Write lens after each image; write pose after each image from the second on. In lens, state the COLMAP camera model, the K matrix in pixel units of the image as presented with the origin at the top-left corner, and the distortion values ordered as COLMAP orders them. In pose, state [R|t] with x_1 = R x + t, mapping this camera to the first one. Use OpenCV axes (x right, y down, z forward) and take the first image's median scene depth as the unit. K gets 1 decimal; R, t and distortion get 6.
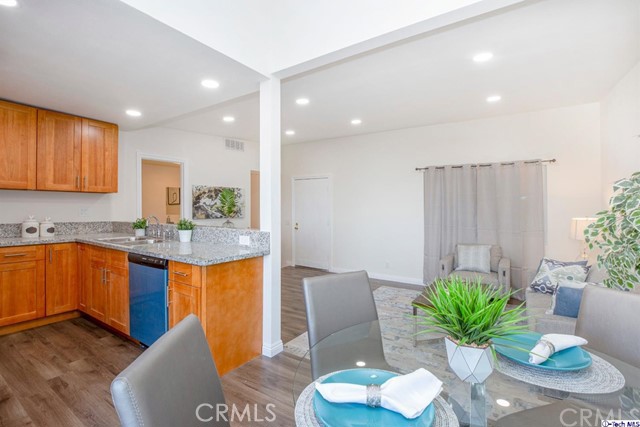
lens RADIAL K [[296.0, 0, 326.3], [0, 296.0, 208.9], [0, 0, 1]] dist [-0.041986, 0.008103]
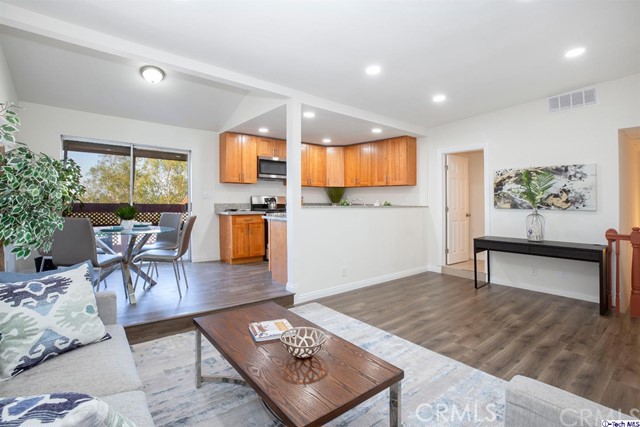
lens RADIAL K [[296.0, 0, 308.2], [0, 296.0, 186.9], [0, 0, 1]] dist [-0.041986, 0.008103]
pose [[-0.346538, -0.054557, -0.936448, 0.931193], [-0.020318, 0.998510, -0.050654, 0.042345], [0.937816, 0.001473, -0.347129, 1.277256]]
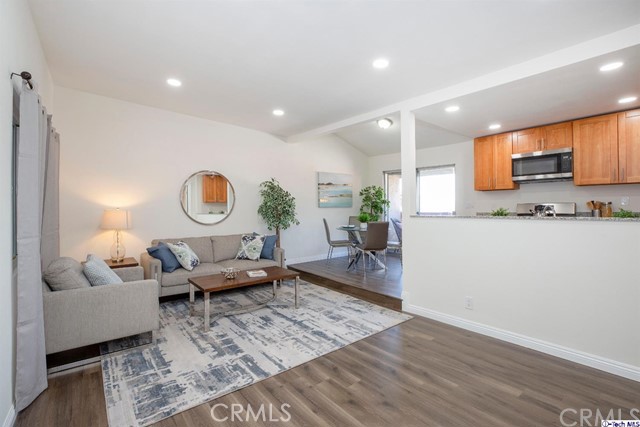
lens RADIAL K [[296.0, 0, 322.8], [0, 296.0, 191.3], [0, 0, 1]] dist [-0.041986, 0.008103]
pose [[-0.950394, 0.011097, 0.310852, -0.199355], [-0.005135, 0.998667, -0.051352, 0.030802], [-0.311007, -0.050401, -0.949070, 2.050296]]
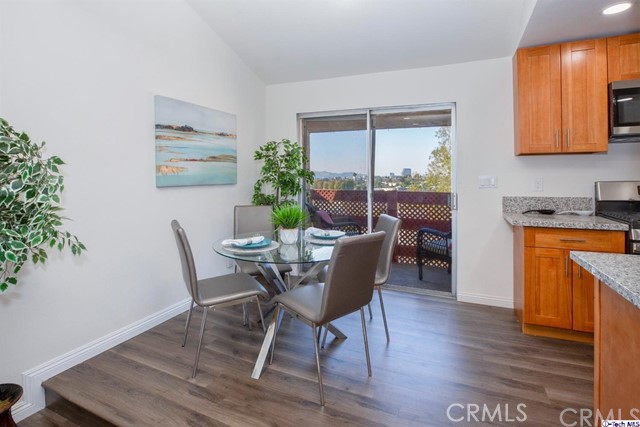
lens RADIAL K [[317.8, 0, 331.0], [0, 317.8, 182.0], [0, 0, 1]] dist [-0.015975, 0.002893]
pose [[-0.983091, -0.004022, -0.183076, 0.173085], [-0.007501, 0.999804, 0.018316, 0.004244], [0.182966, 0.019380, -0.982928, 1.000199]]
